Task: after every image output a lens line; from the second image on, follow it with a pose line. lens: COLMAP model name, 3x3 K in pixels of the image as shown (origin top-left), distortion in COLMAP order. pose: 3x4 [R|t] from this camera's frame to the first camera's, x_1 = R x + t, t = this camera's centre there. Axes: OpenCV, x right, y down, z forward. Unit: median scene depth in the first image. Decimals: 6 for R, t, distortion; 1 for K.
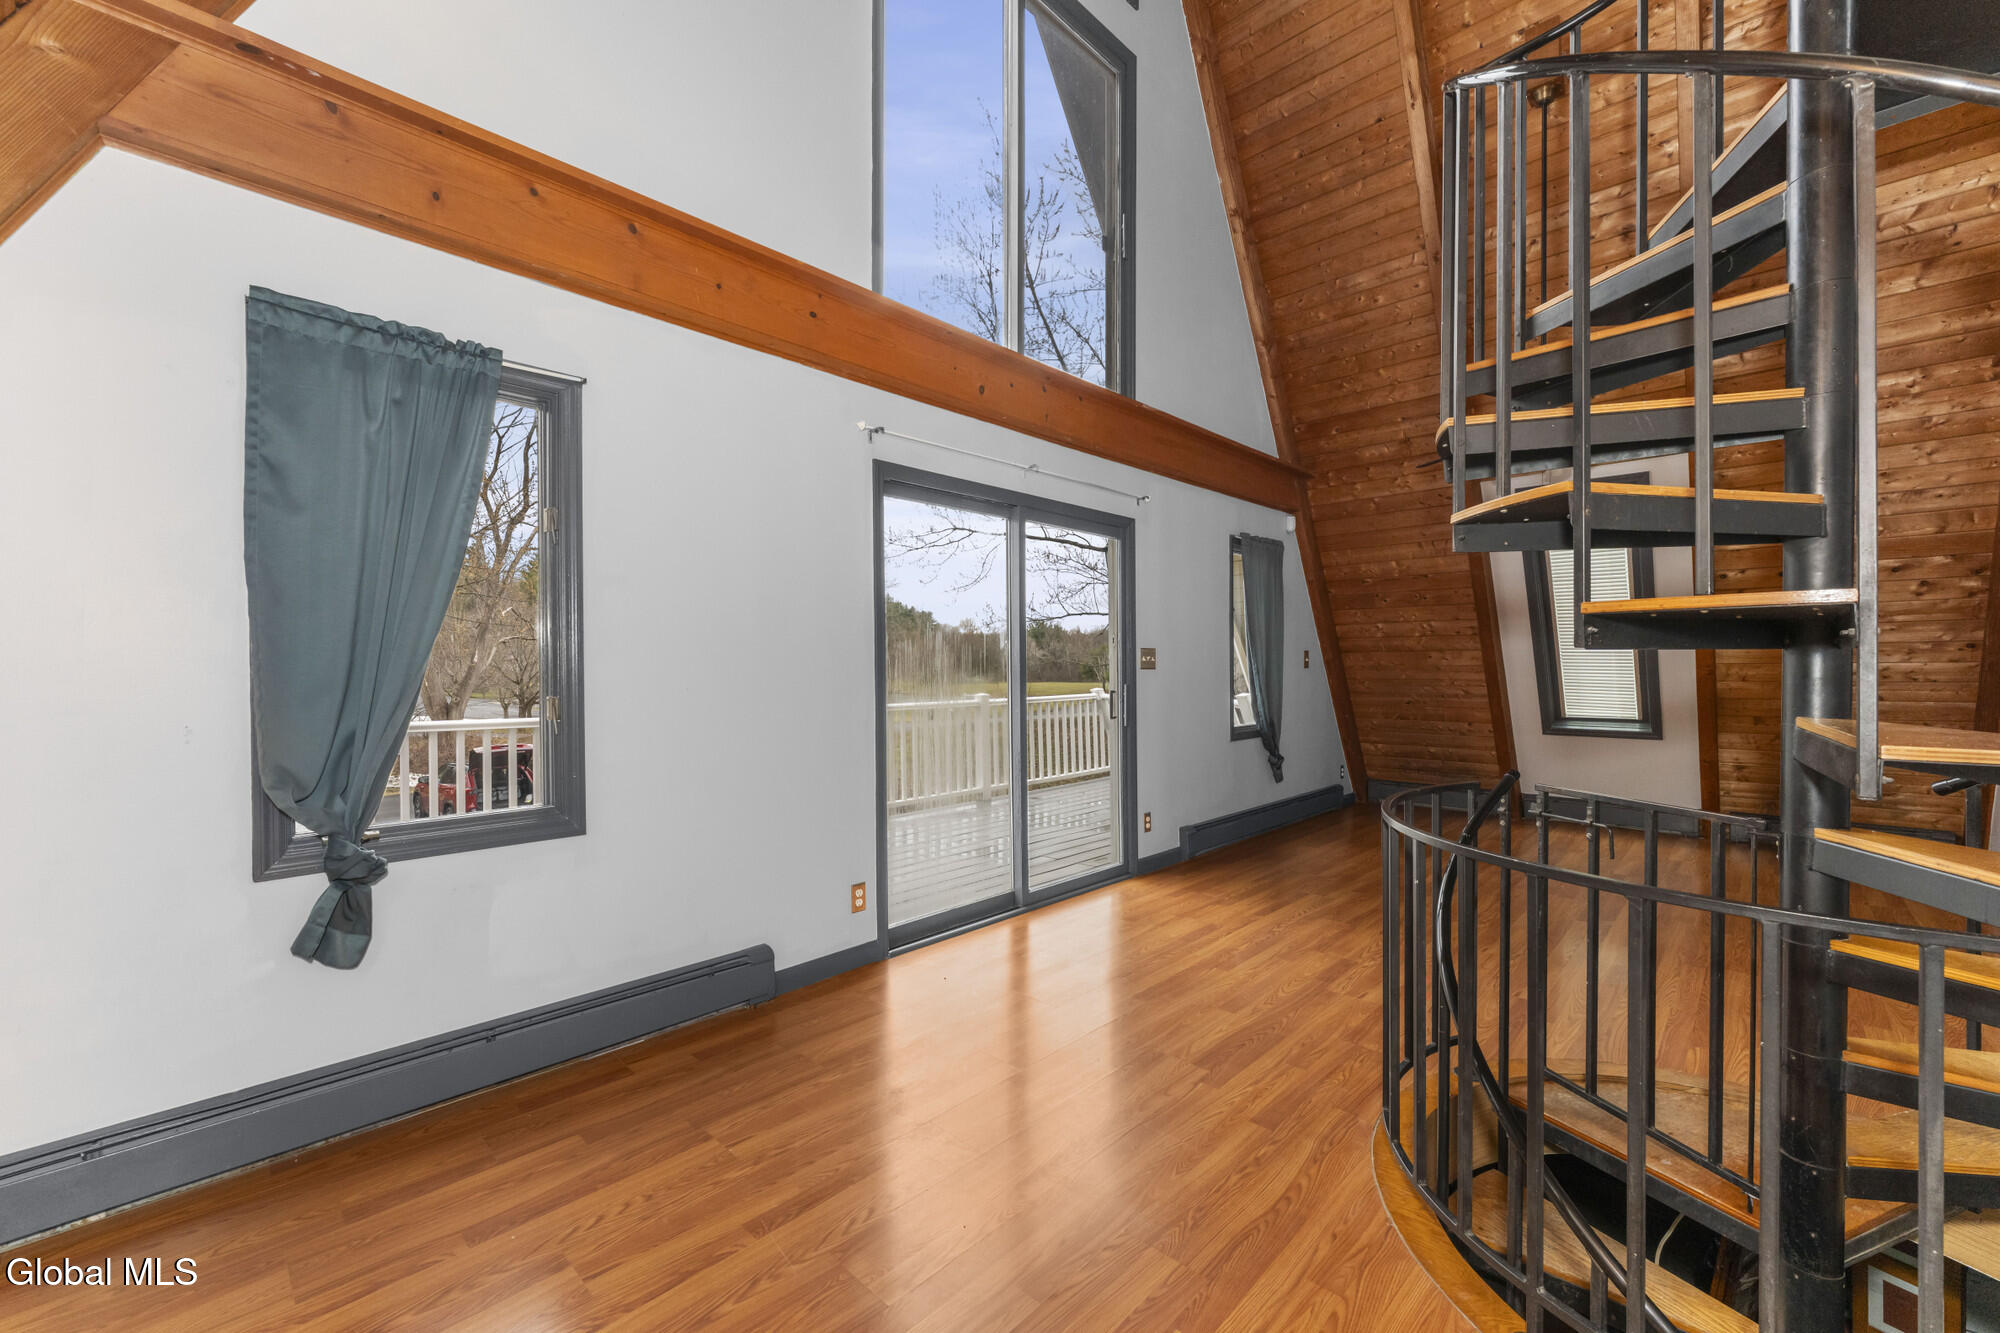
lens RADIAL K [[805.8, 0, 998.6], [0, 805.8, 648.9], [0, 0, 1]] dist [-0.000051, -0.000181]
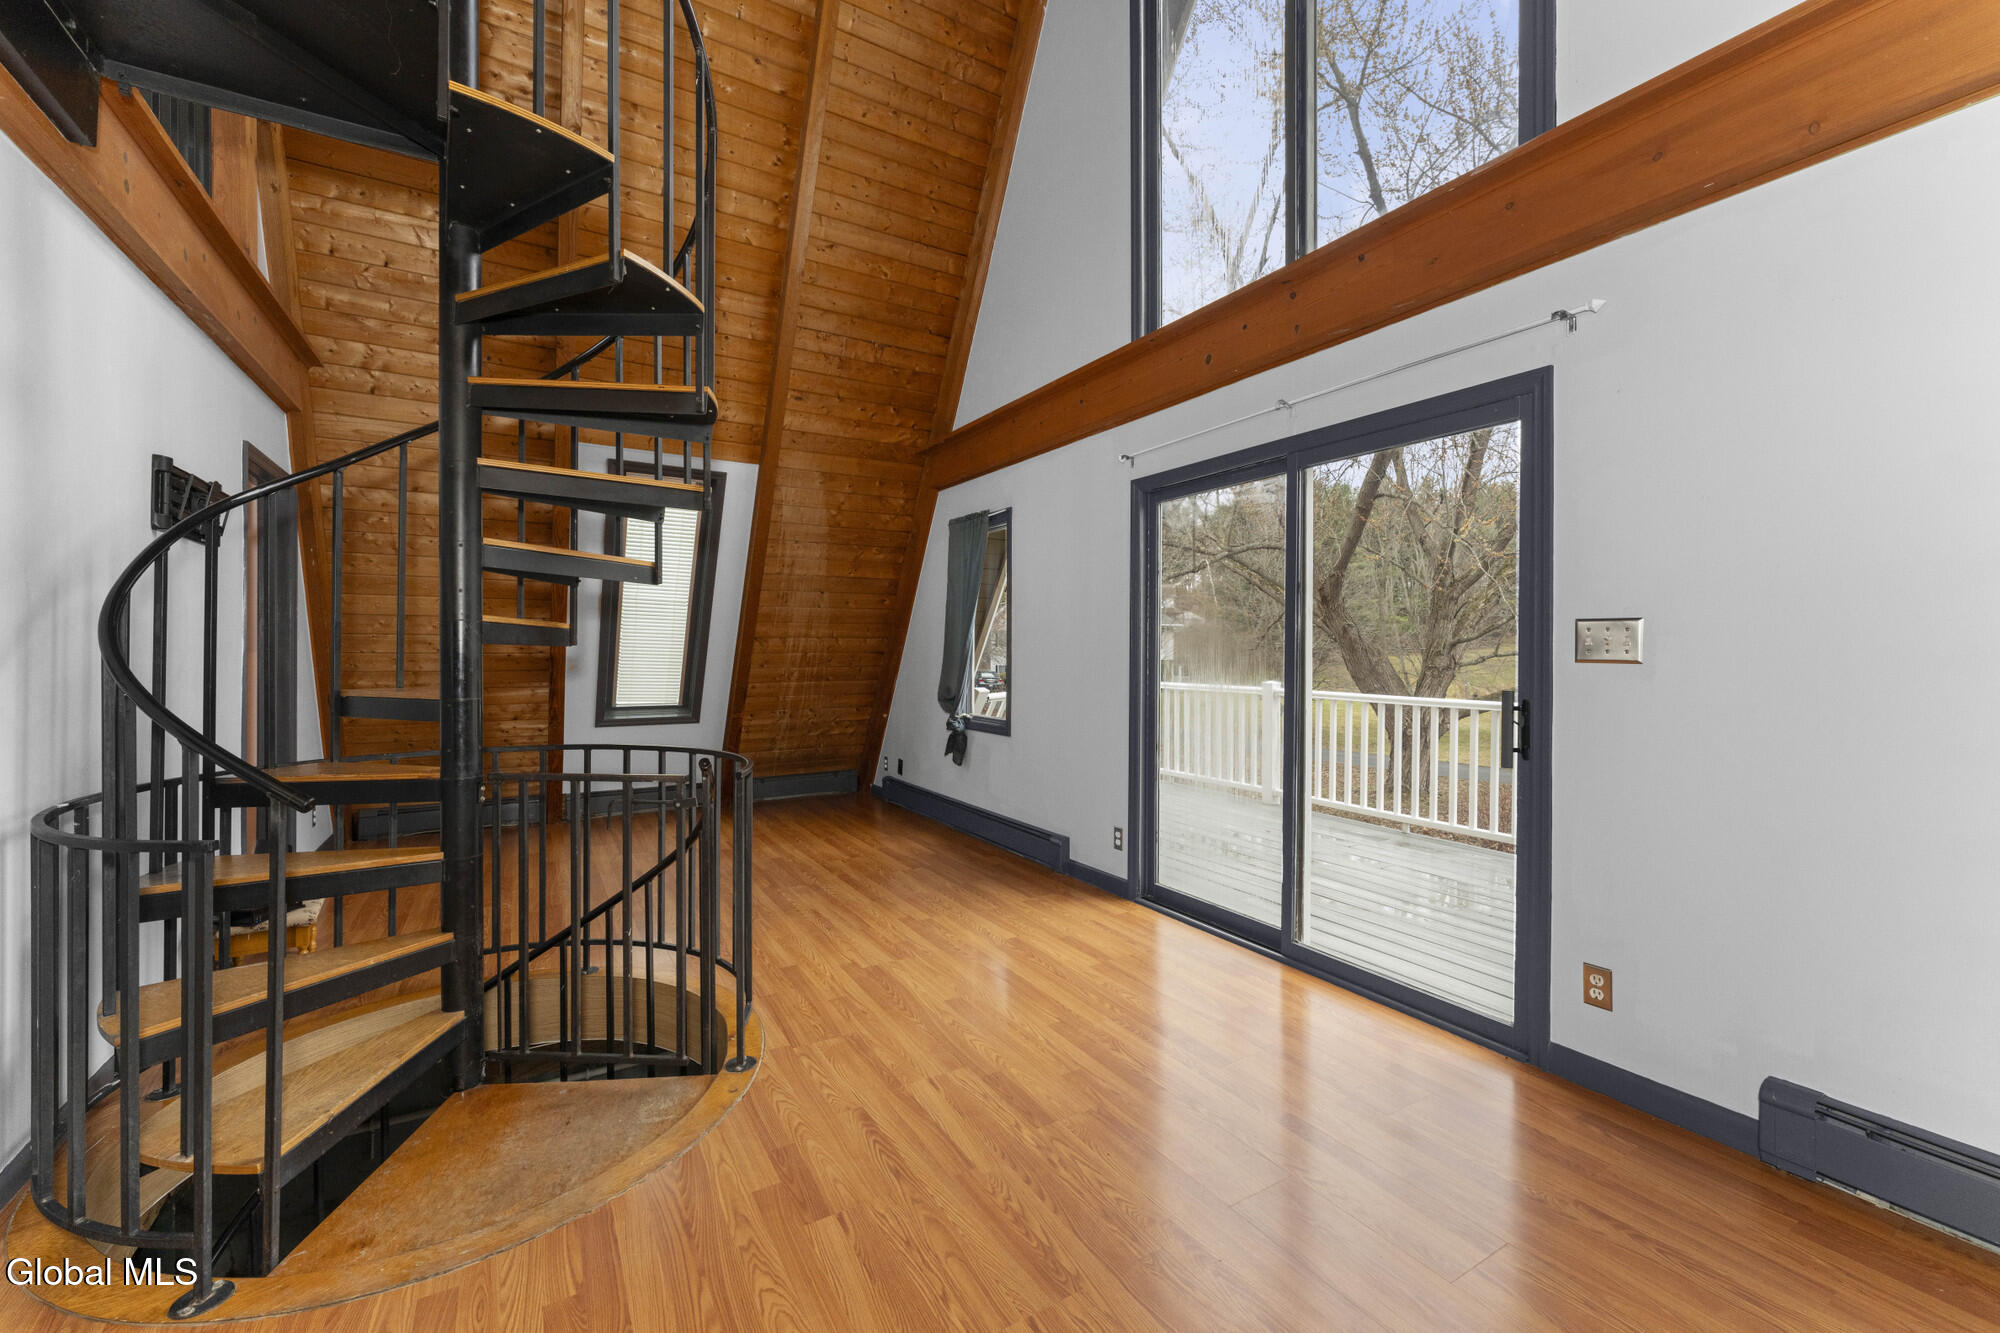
lens RADIAL K [[771.5, 0, 994.6], [0, 771.5, 643.8], [0, 0, 1]] dist [0.000818, 0.000137]
pose [[-0.250498, -0.006507, -0.968095, 0.728999], [0.017941, 0.999774, -0.011363, 0.011705], [0.967951, -0.020215, -0.250324, 0.788967]]
